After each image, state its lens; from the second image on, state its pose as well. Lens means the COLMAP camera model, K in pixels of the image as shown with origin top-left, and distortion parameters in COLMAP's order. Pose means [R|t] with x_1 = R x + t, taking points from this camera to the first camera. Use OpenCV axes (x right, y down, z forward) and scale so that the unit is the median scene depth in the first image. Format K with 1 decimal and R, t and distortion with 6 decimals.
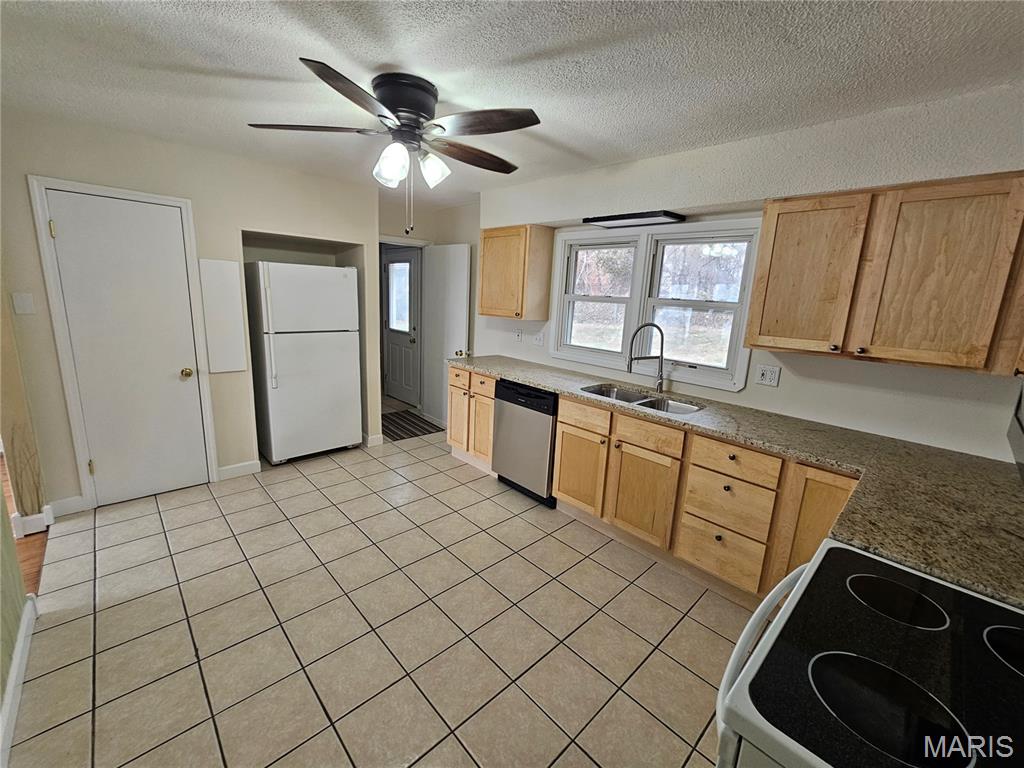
lens RADIAL K [[419.7, 0, 510.2], [0, 419.7, 382.2], [0, 0, 1]] dist [-0.001475, -0.000193]
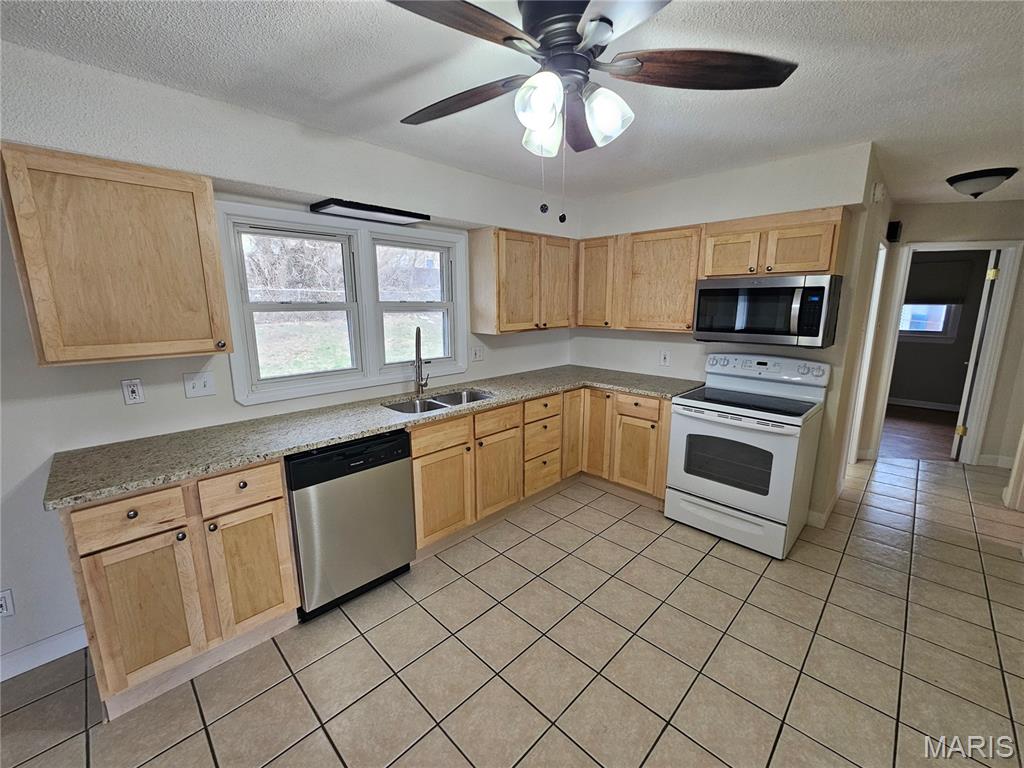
lens RADIAL K [[419.7, 0, 510.2], [0, 419.7, 382.2], [0, 0, 1]] dist [-0.001475, -0.000193]
pose [[-0.027010, -0.236176, 0.971335, -0.718795], [0.212500, 0.948124, 0.236442, -0.223798], [-0.976788, 0.212795, 0.024579, 0.860652]]
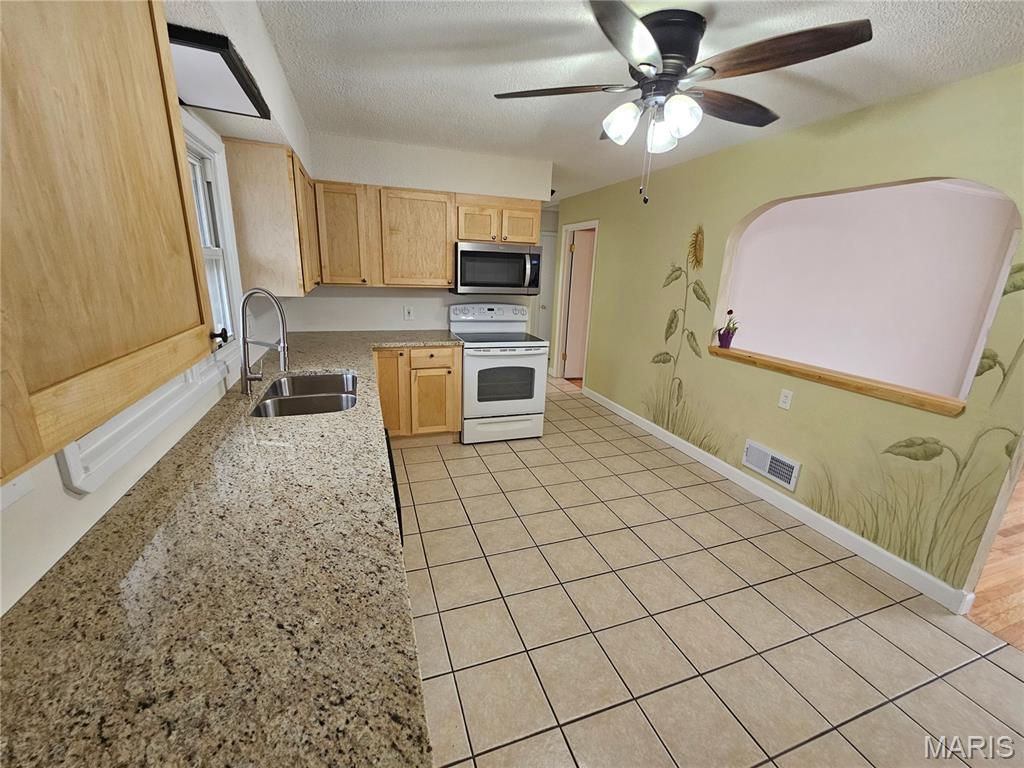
lens RADIAL K [[419.7, 0, 510.2], [0, 419.7, 382.2], [0, 0, 1]] dist [-0.001475, -0.000193]
pose [[-0.909428, -0.184935, 0.372478, -0.291835], [0.009133, 0.886581, 0.462484, -0.333257], [-0.415761, 0.423998, -0.804592, 1.544560]]
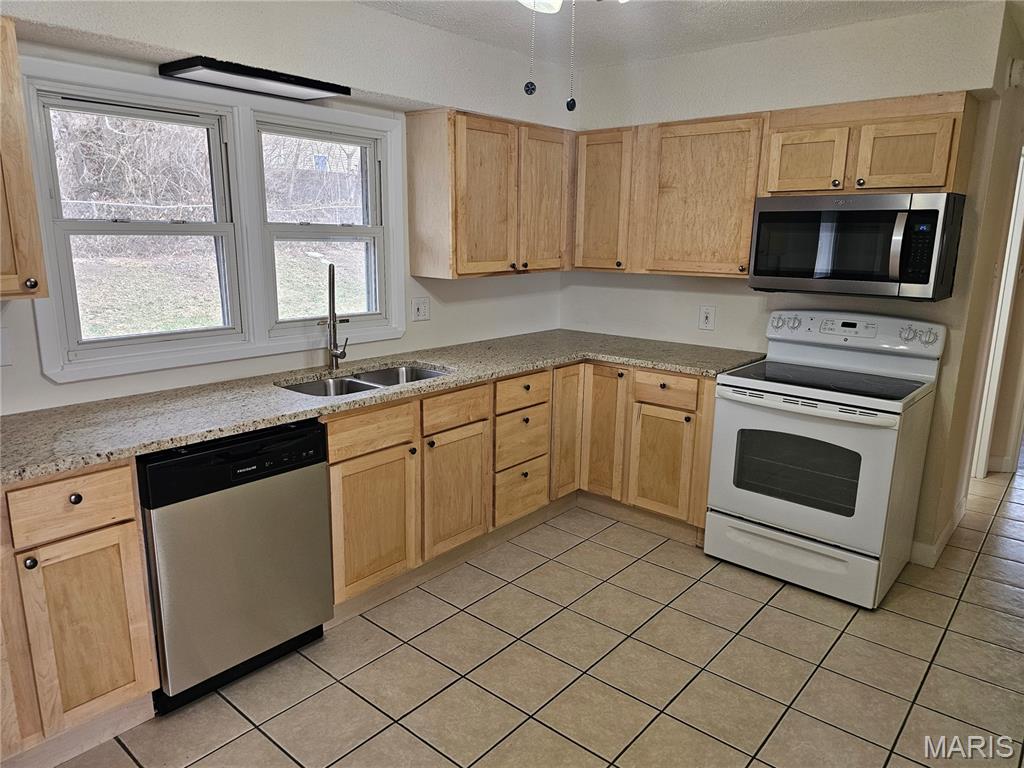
lens RADIAL K [[690.5, 0, 504.6], [0, 690.5, 382.7], [0, 0, 1]] dist [0.058307, -0.056354]
pose [[-0.095947, -0.260847, 0.960600, -0.810332], [0.193181, 0.941824, 0.275044, -0.228890], [-0.976461, 0.211960, -0.039974, 0.897009]]
